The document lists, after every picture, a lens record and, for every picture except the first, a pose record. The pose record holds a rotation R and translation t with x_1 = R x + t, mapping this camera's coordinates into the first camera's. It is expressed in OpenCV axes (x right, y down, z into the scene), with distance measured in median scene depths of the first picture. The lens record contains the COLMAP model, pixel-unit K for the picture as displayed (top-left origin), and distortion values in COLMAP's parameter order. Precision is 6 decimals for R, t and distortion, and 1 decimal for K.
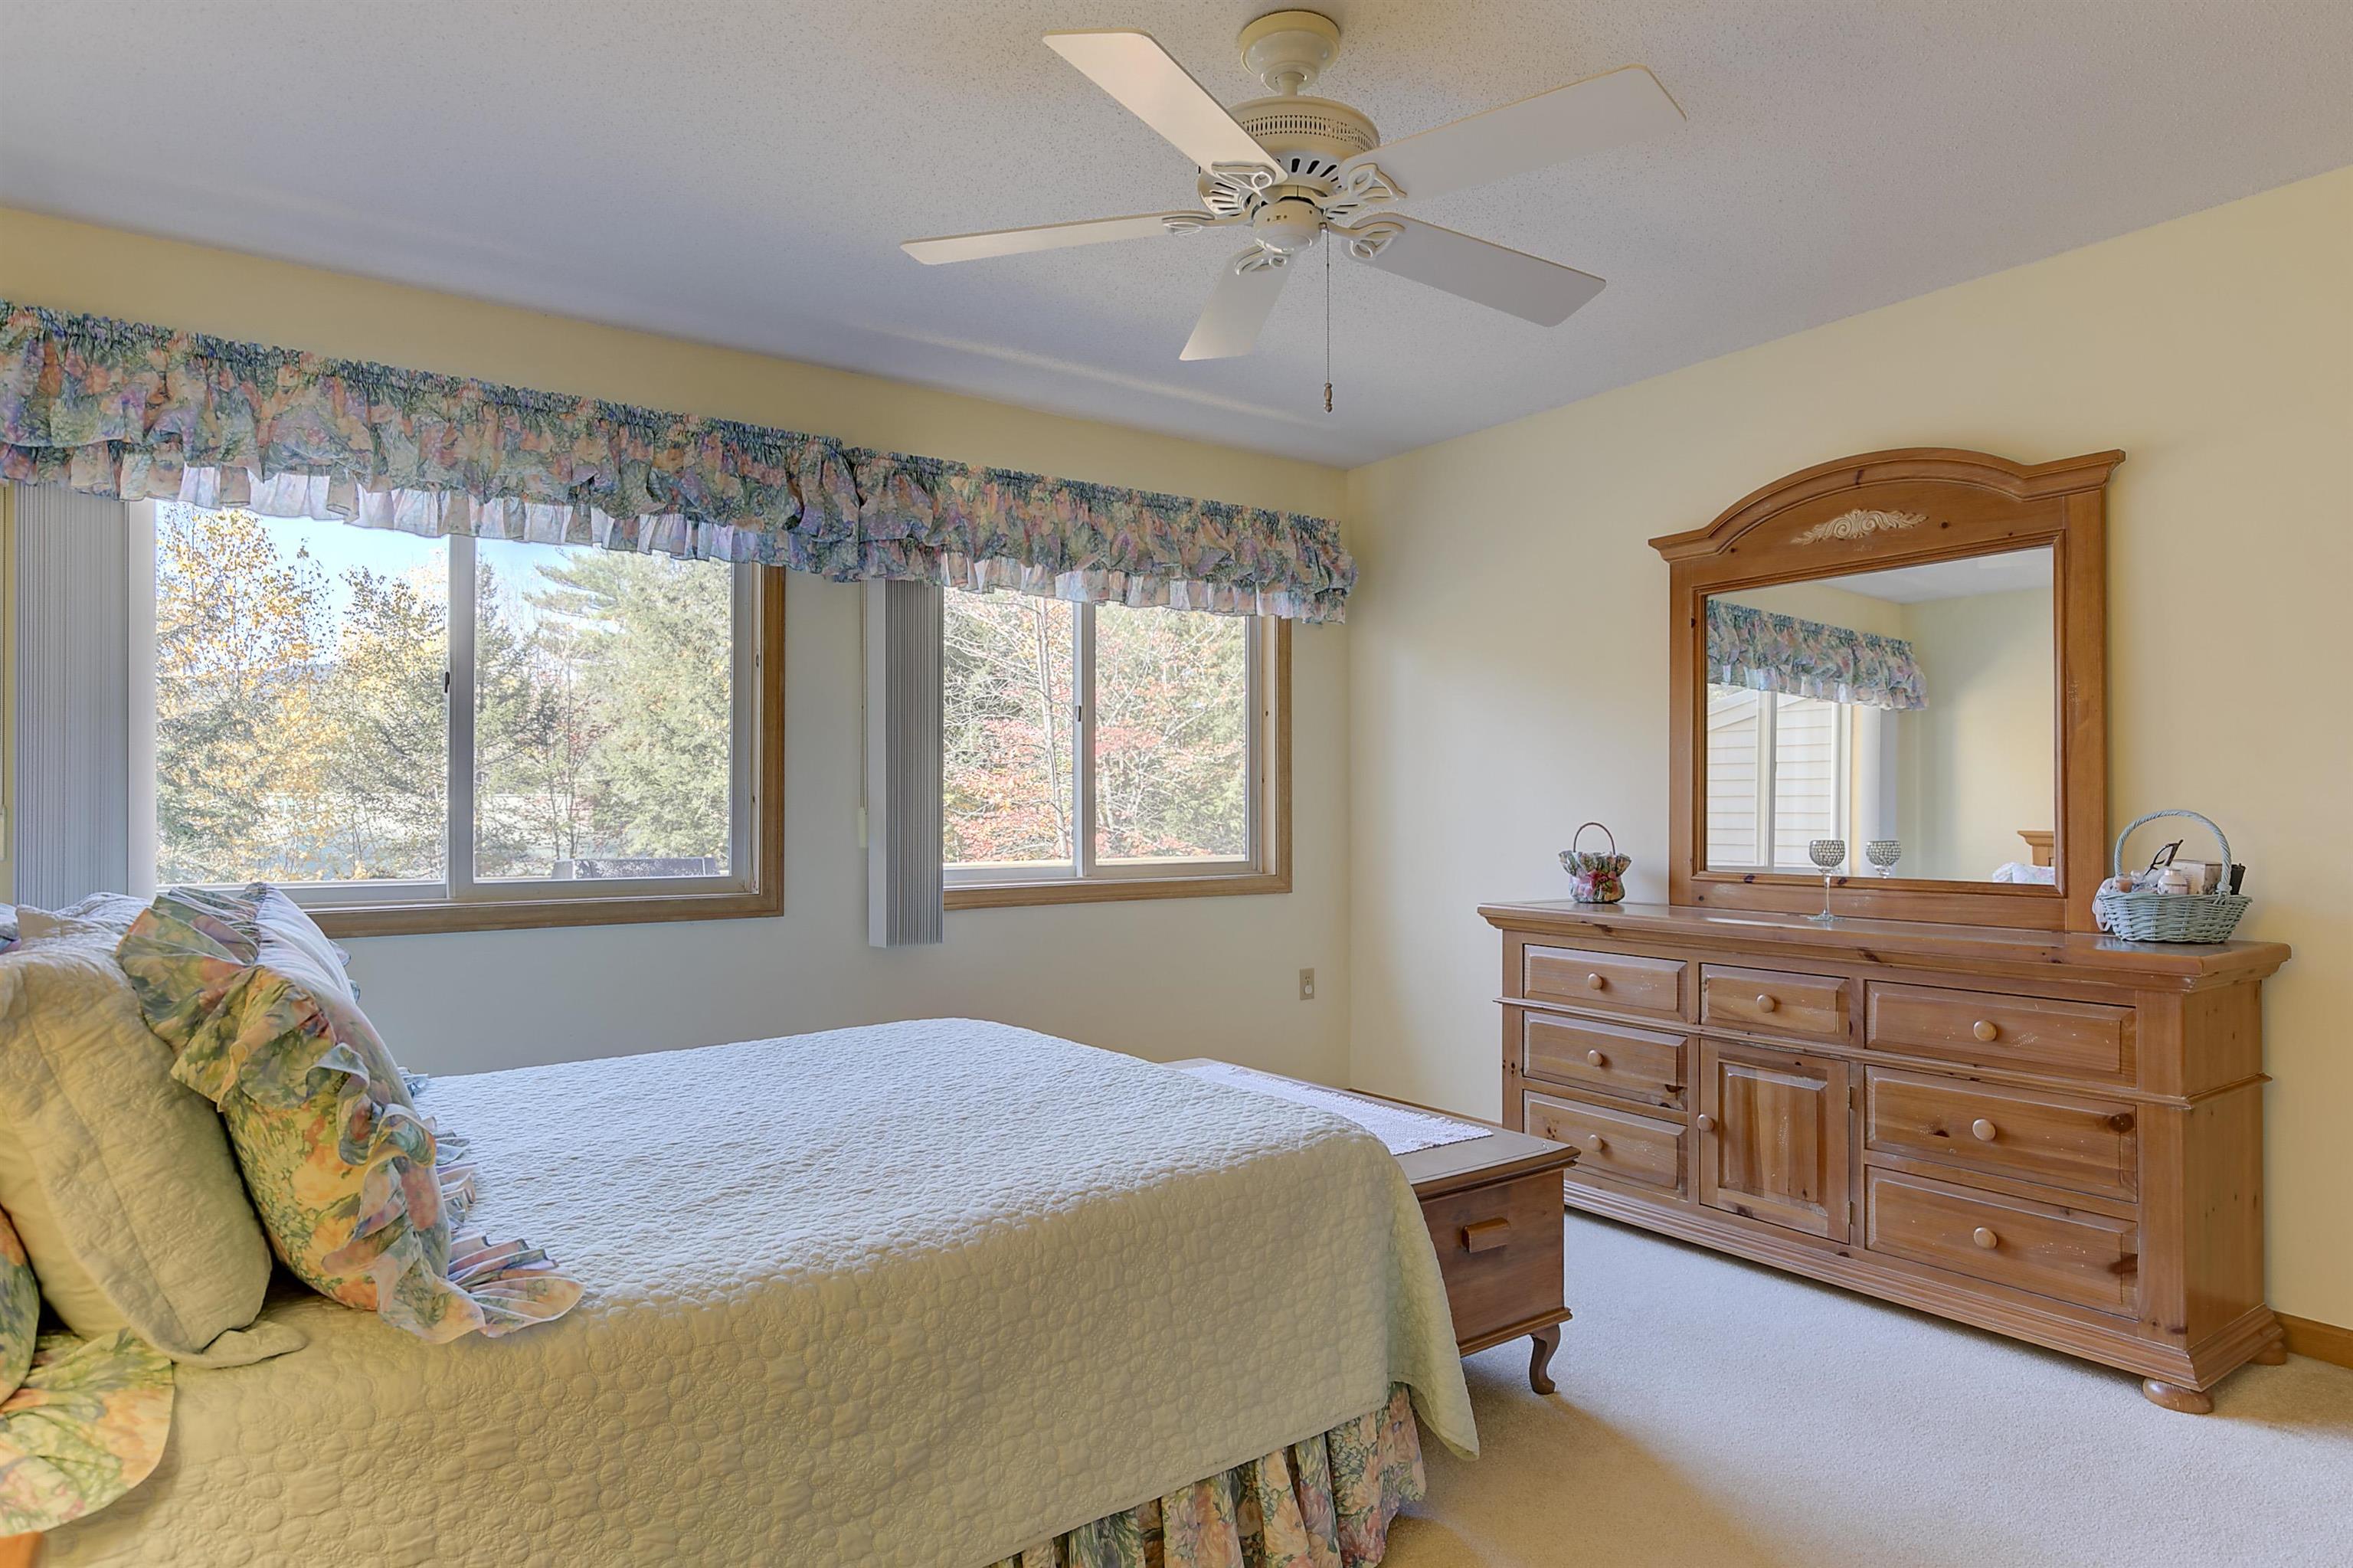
lens RADIAL K [[1348.2, 0, 1171.2], [0, 1348.2, 800.3], [0, 0, 1]] dist [0.003255, -0.000643]
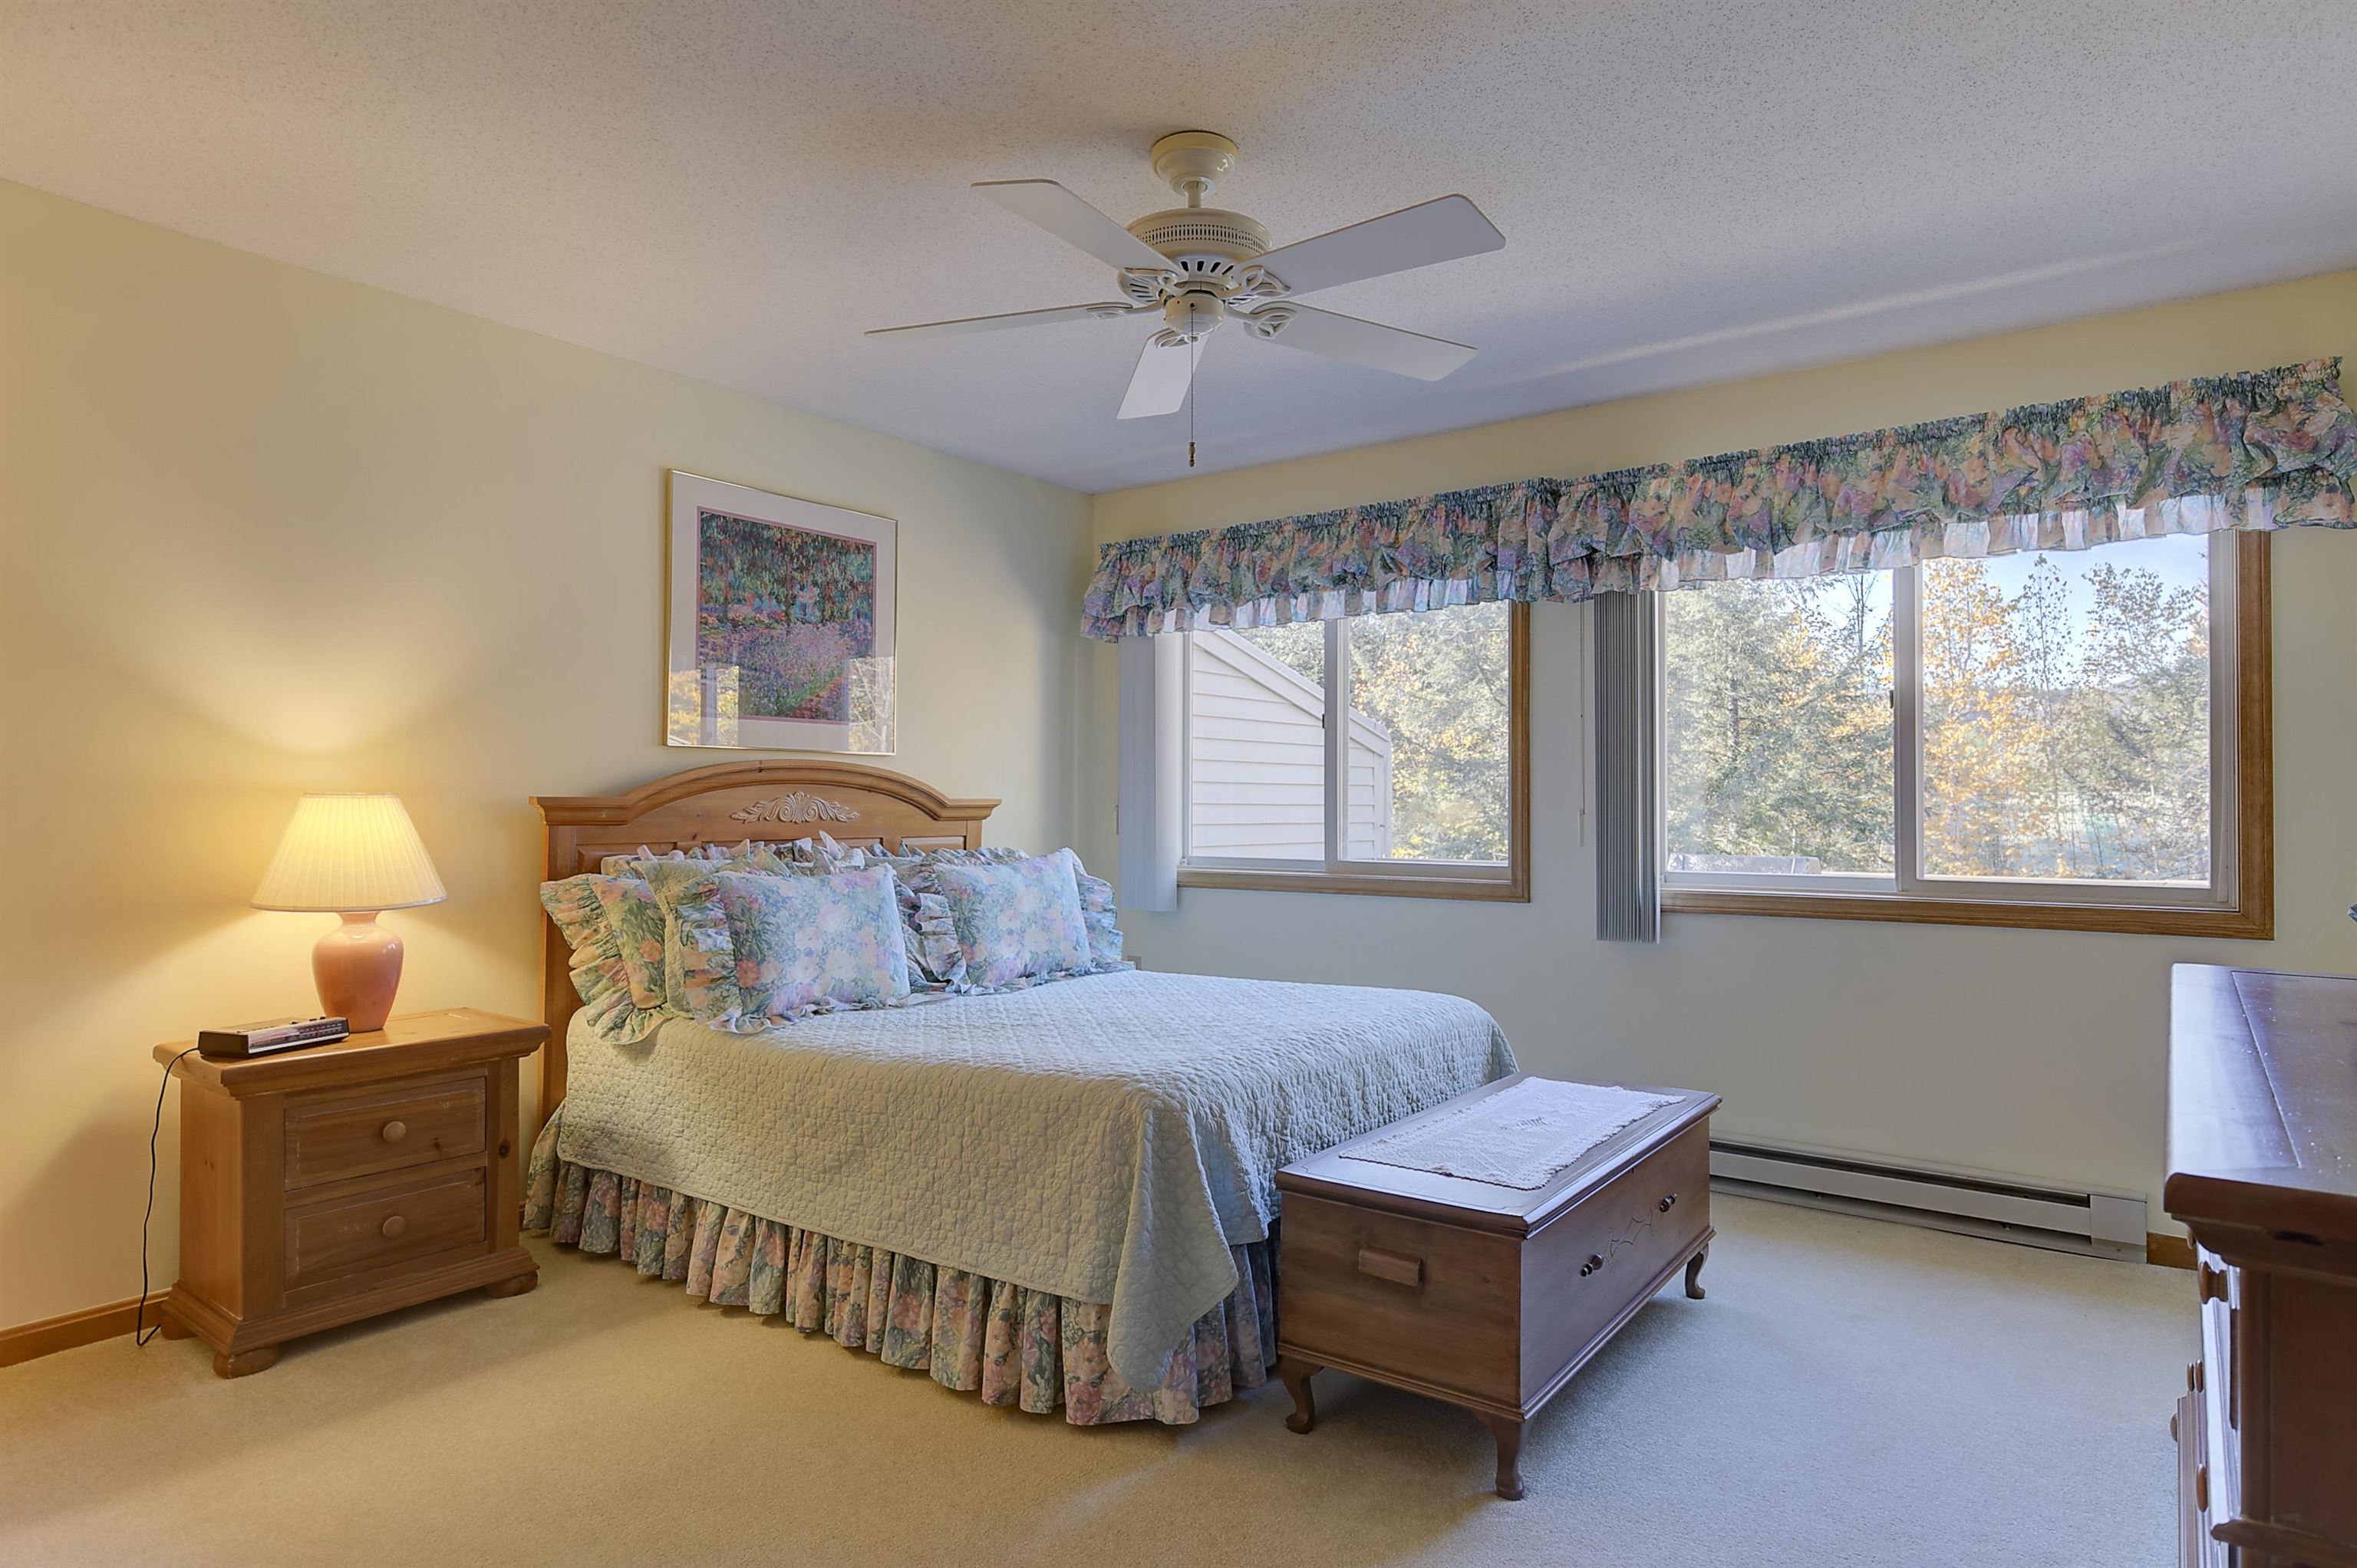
lens RADIAL K [[1328.6, 0, 1182.4], [0, 1328.6, 793.3], [0, 0, 1]] dist [0.002162, -0.000007]
pose [[0.311955, -0.008702, -0.950057, 0.659472], [0.003534, 0.999962, -0.007998, 0.000553], [0.950090, -0.000862, 0.311974, 0.351093]]
